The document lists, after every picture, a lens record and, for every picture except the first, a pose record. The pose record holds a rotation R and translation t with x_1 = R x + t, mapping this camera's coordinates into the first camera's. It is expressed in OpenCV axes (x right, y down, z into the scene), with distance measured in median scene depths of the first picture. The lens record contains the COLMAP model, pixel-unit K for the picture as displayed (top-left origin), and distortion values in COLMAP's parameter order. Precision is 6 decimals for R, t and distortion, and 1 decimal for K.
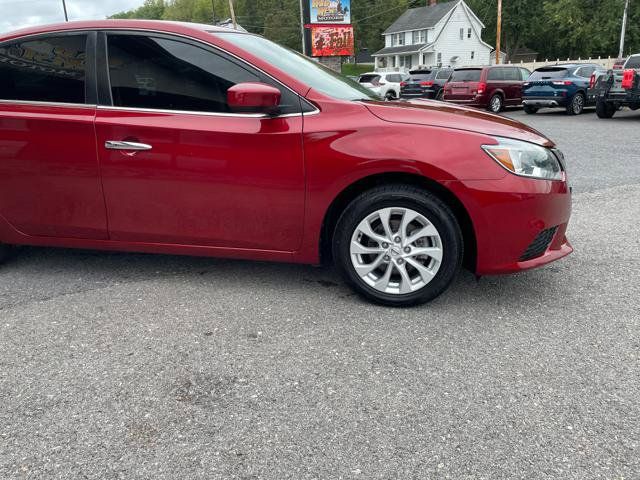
lens RADIAL K [[481.5, 0, 315.9], [0, 481.5, 238.0], [0, 0, 1]] dist [0.074003, -0.095908]
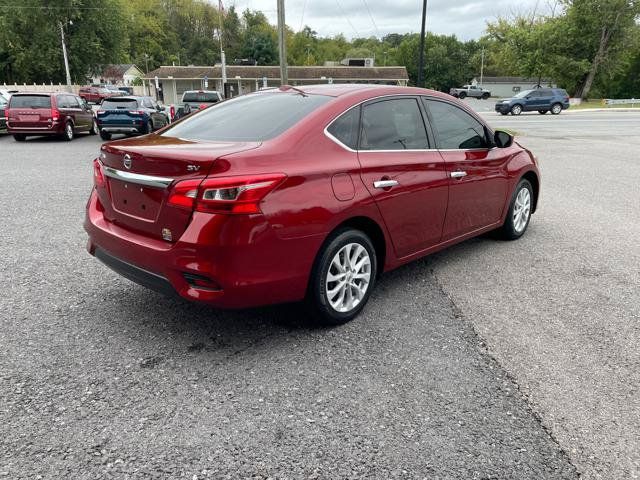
lens RADIAL K [[481.5, 0, 317.4], [0, 481.5, 242.1], [0, 0, 1]] dist [0.074003, -0.095908]
pose [[0.494831, -0.211405, 0.842882, -0.271097], [0.241506, 0.965202, 0.100304, -0.034585], [-0.834756, 0.153928, 0.528668, 0.086062]]
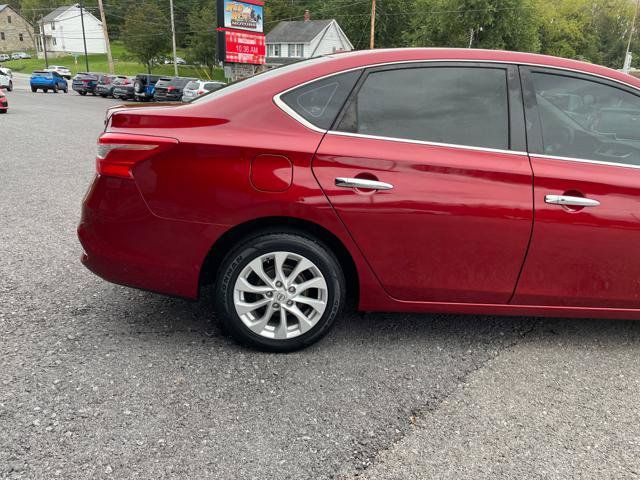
lens RADIAL K [[481.5, 0, 325.8], [0, 481.5, 246.6], [0, 0, 1]] dist [0.074003, -0.095908]
pose [[0.950048, -0.012289, 0.311862, -0.153549], [0.011776, 0.999924, 0.003527, -0.016325], [-0.311882, 0.000321, 0.950121, 0.042863]]
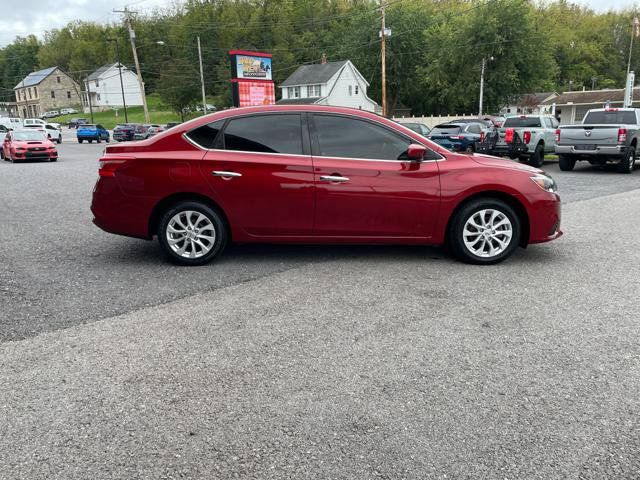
lens RADIAL K [[481.5, 0, 316.7], [0, 481.5, 241.5], [0, 0, 1]] dist [0.074003, -0.095908]
pose [[0.973262, -0.027300, 0.228071, -0.118950], [0.045983, 0.995970, -0.077008, 0.022750], [-0.225050, 0.085436, 0.970594, -0.087657]]
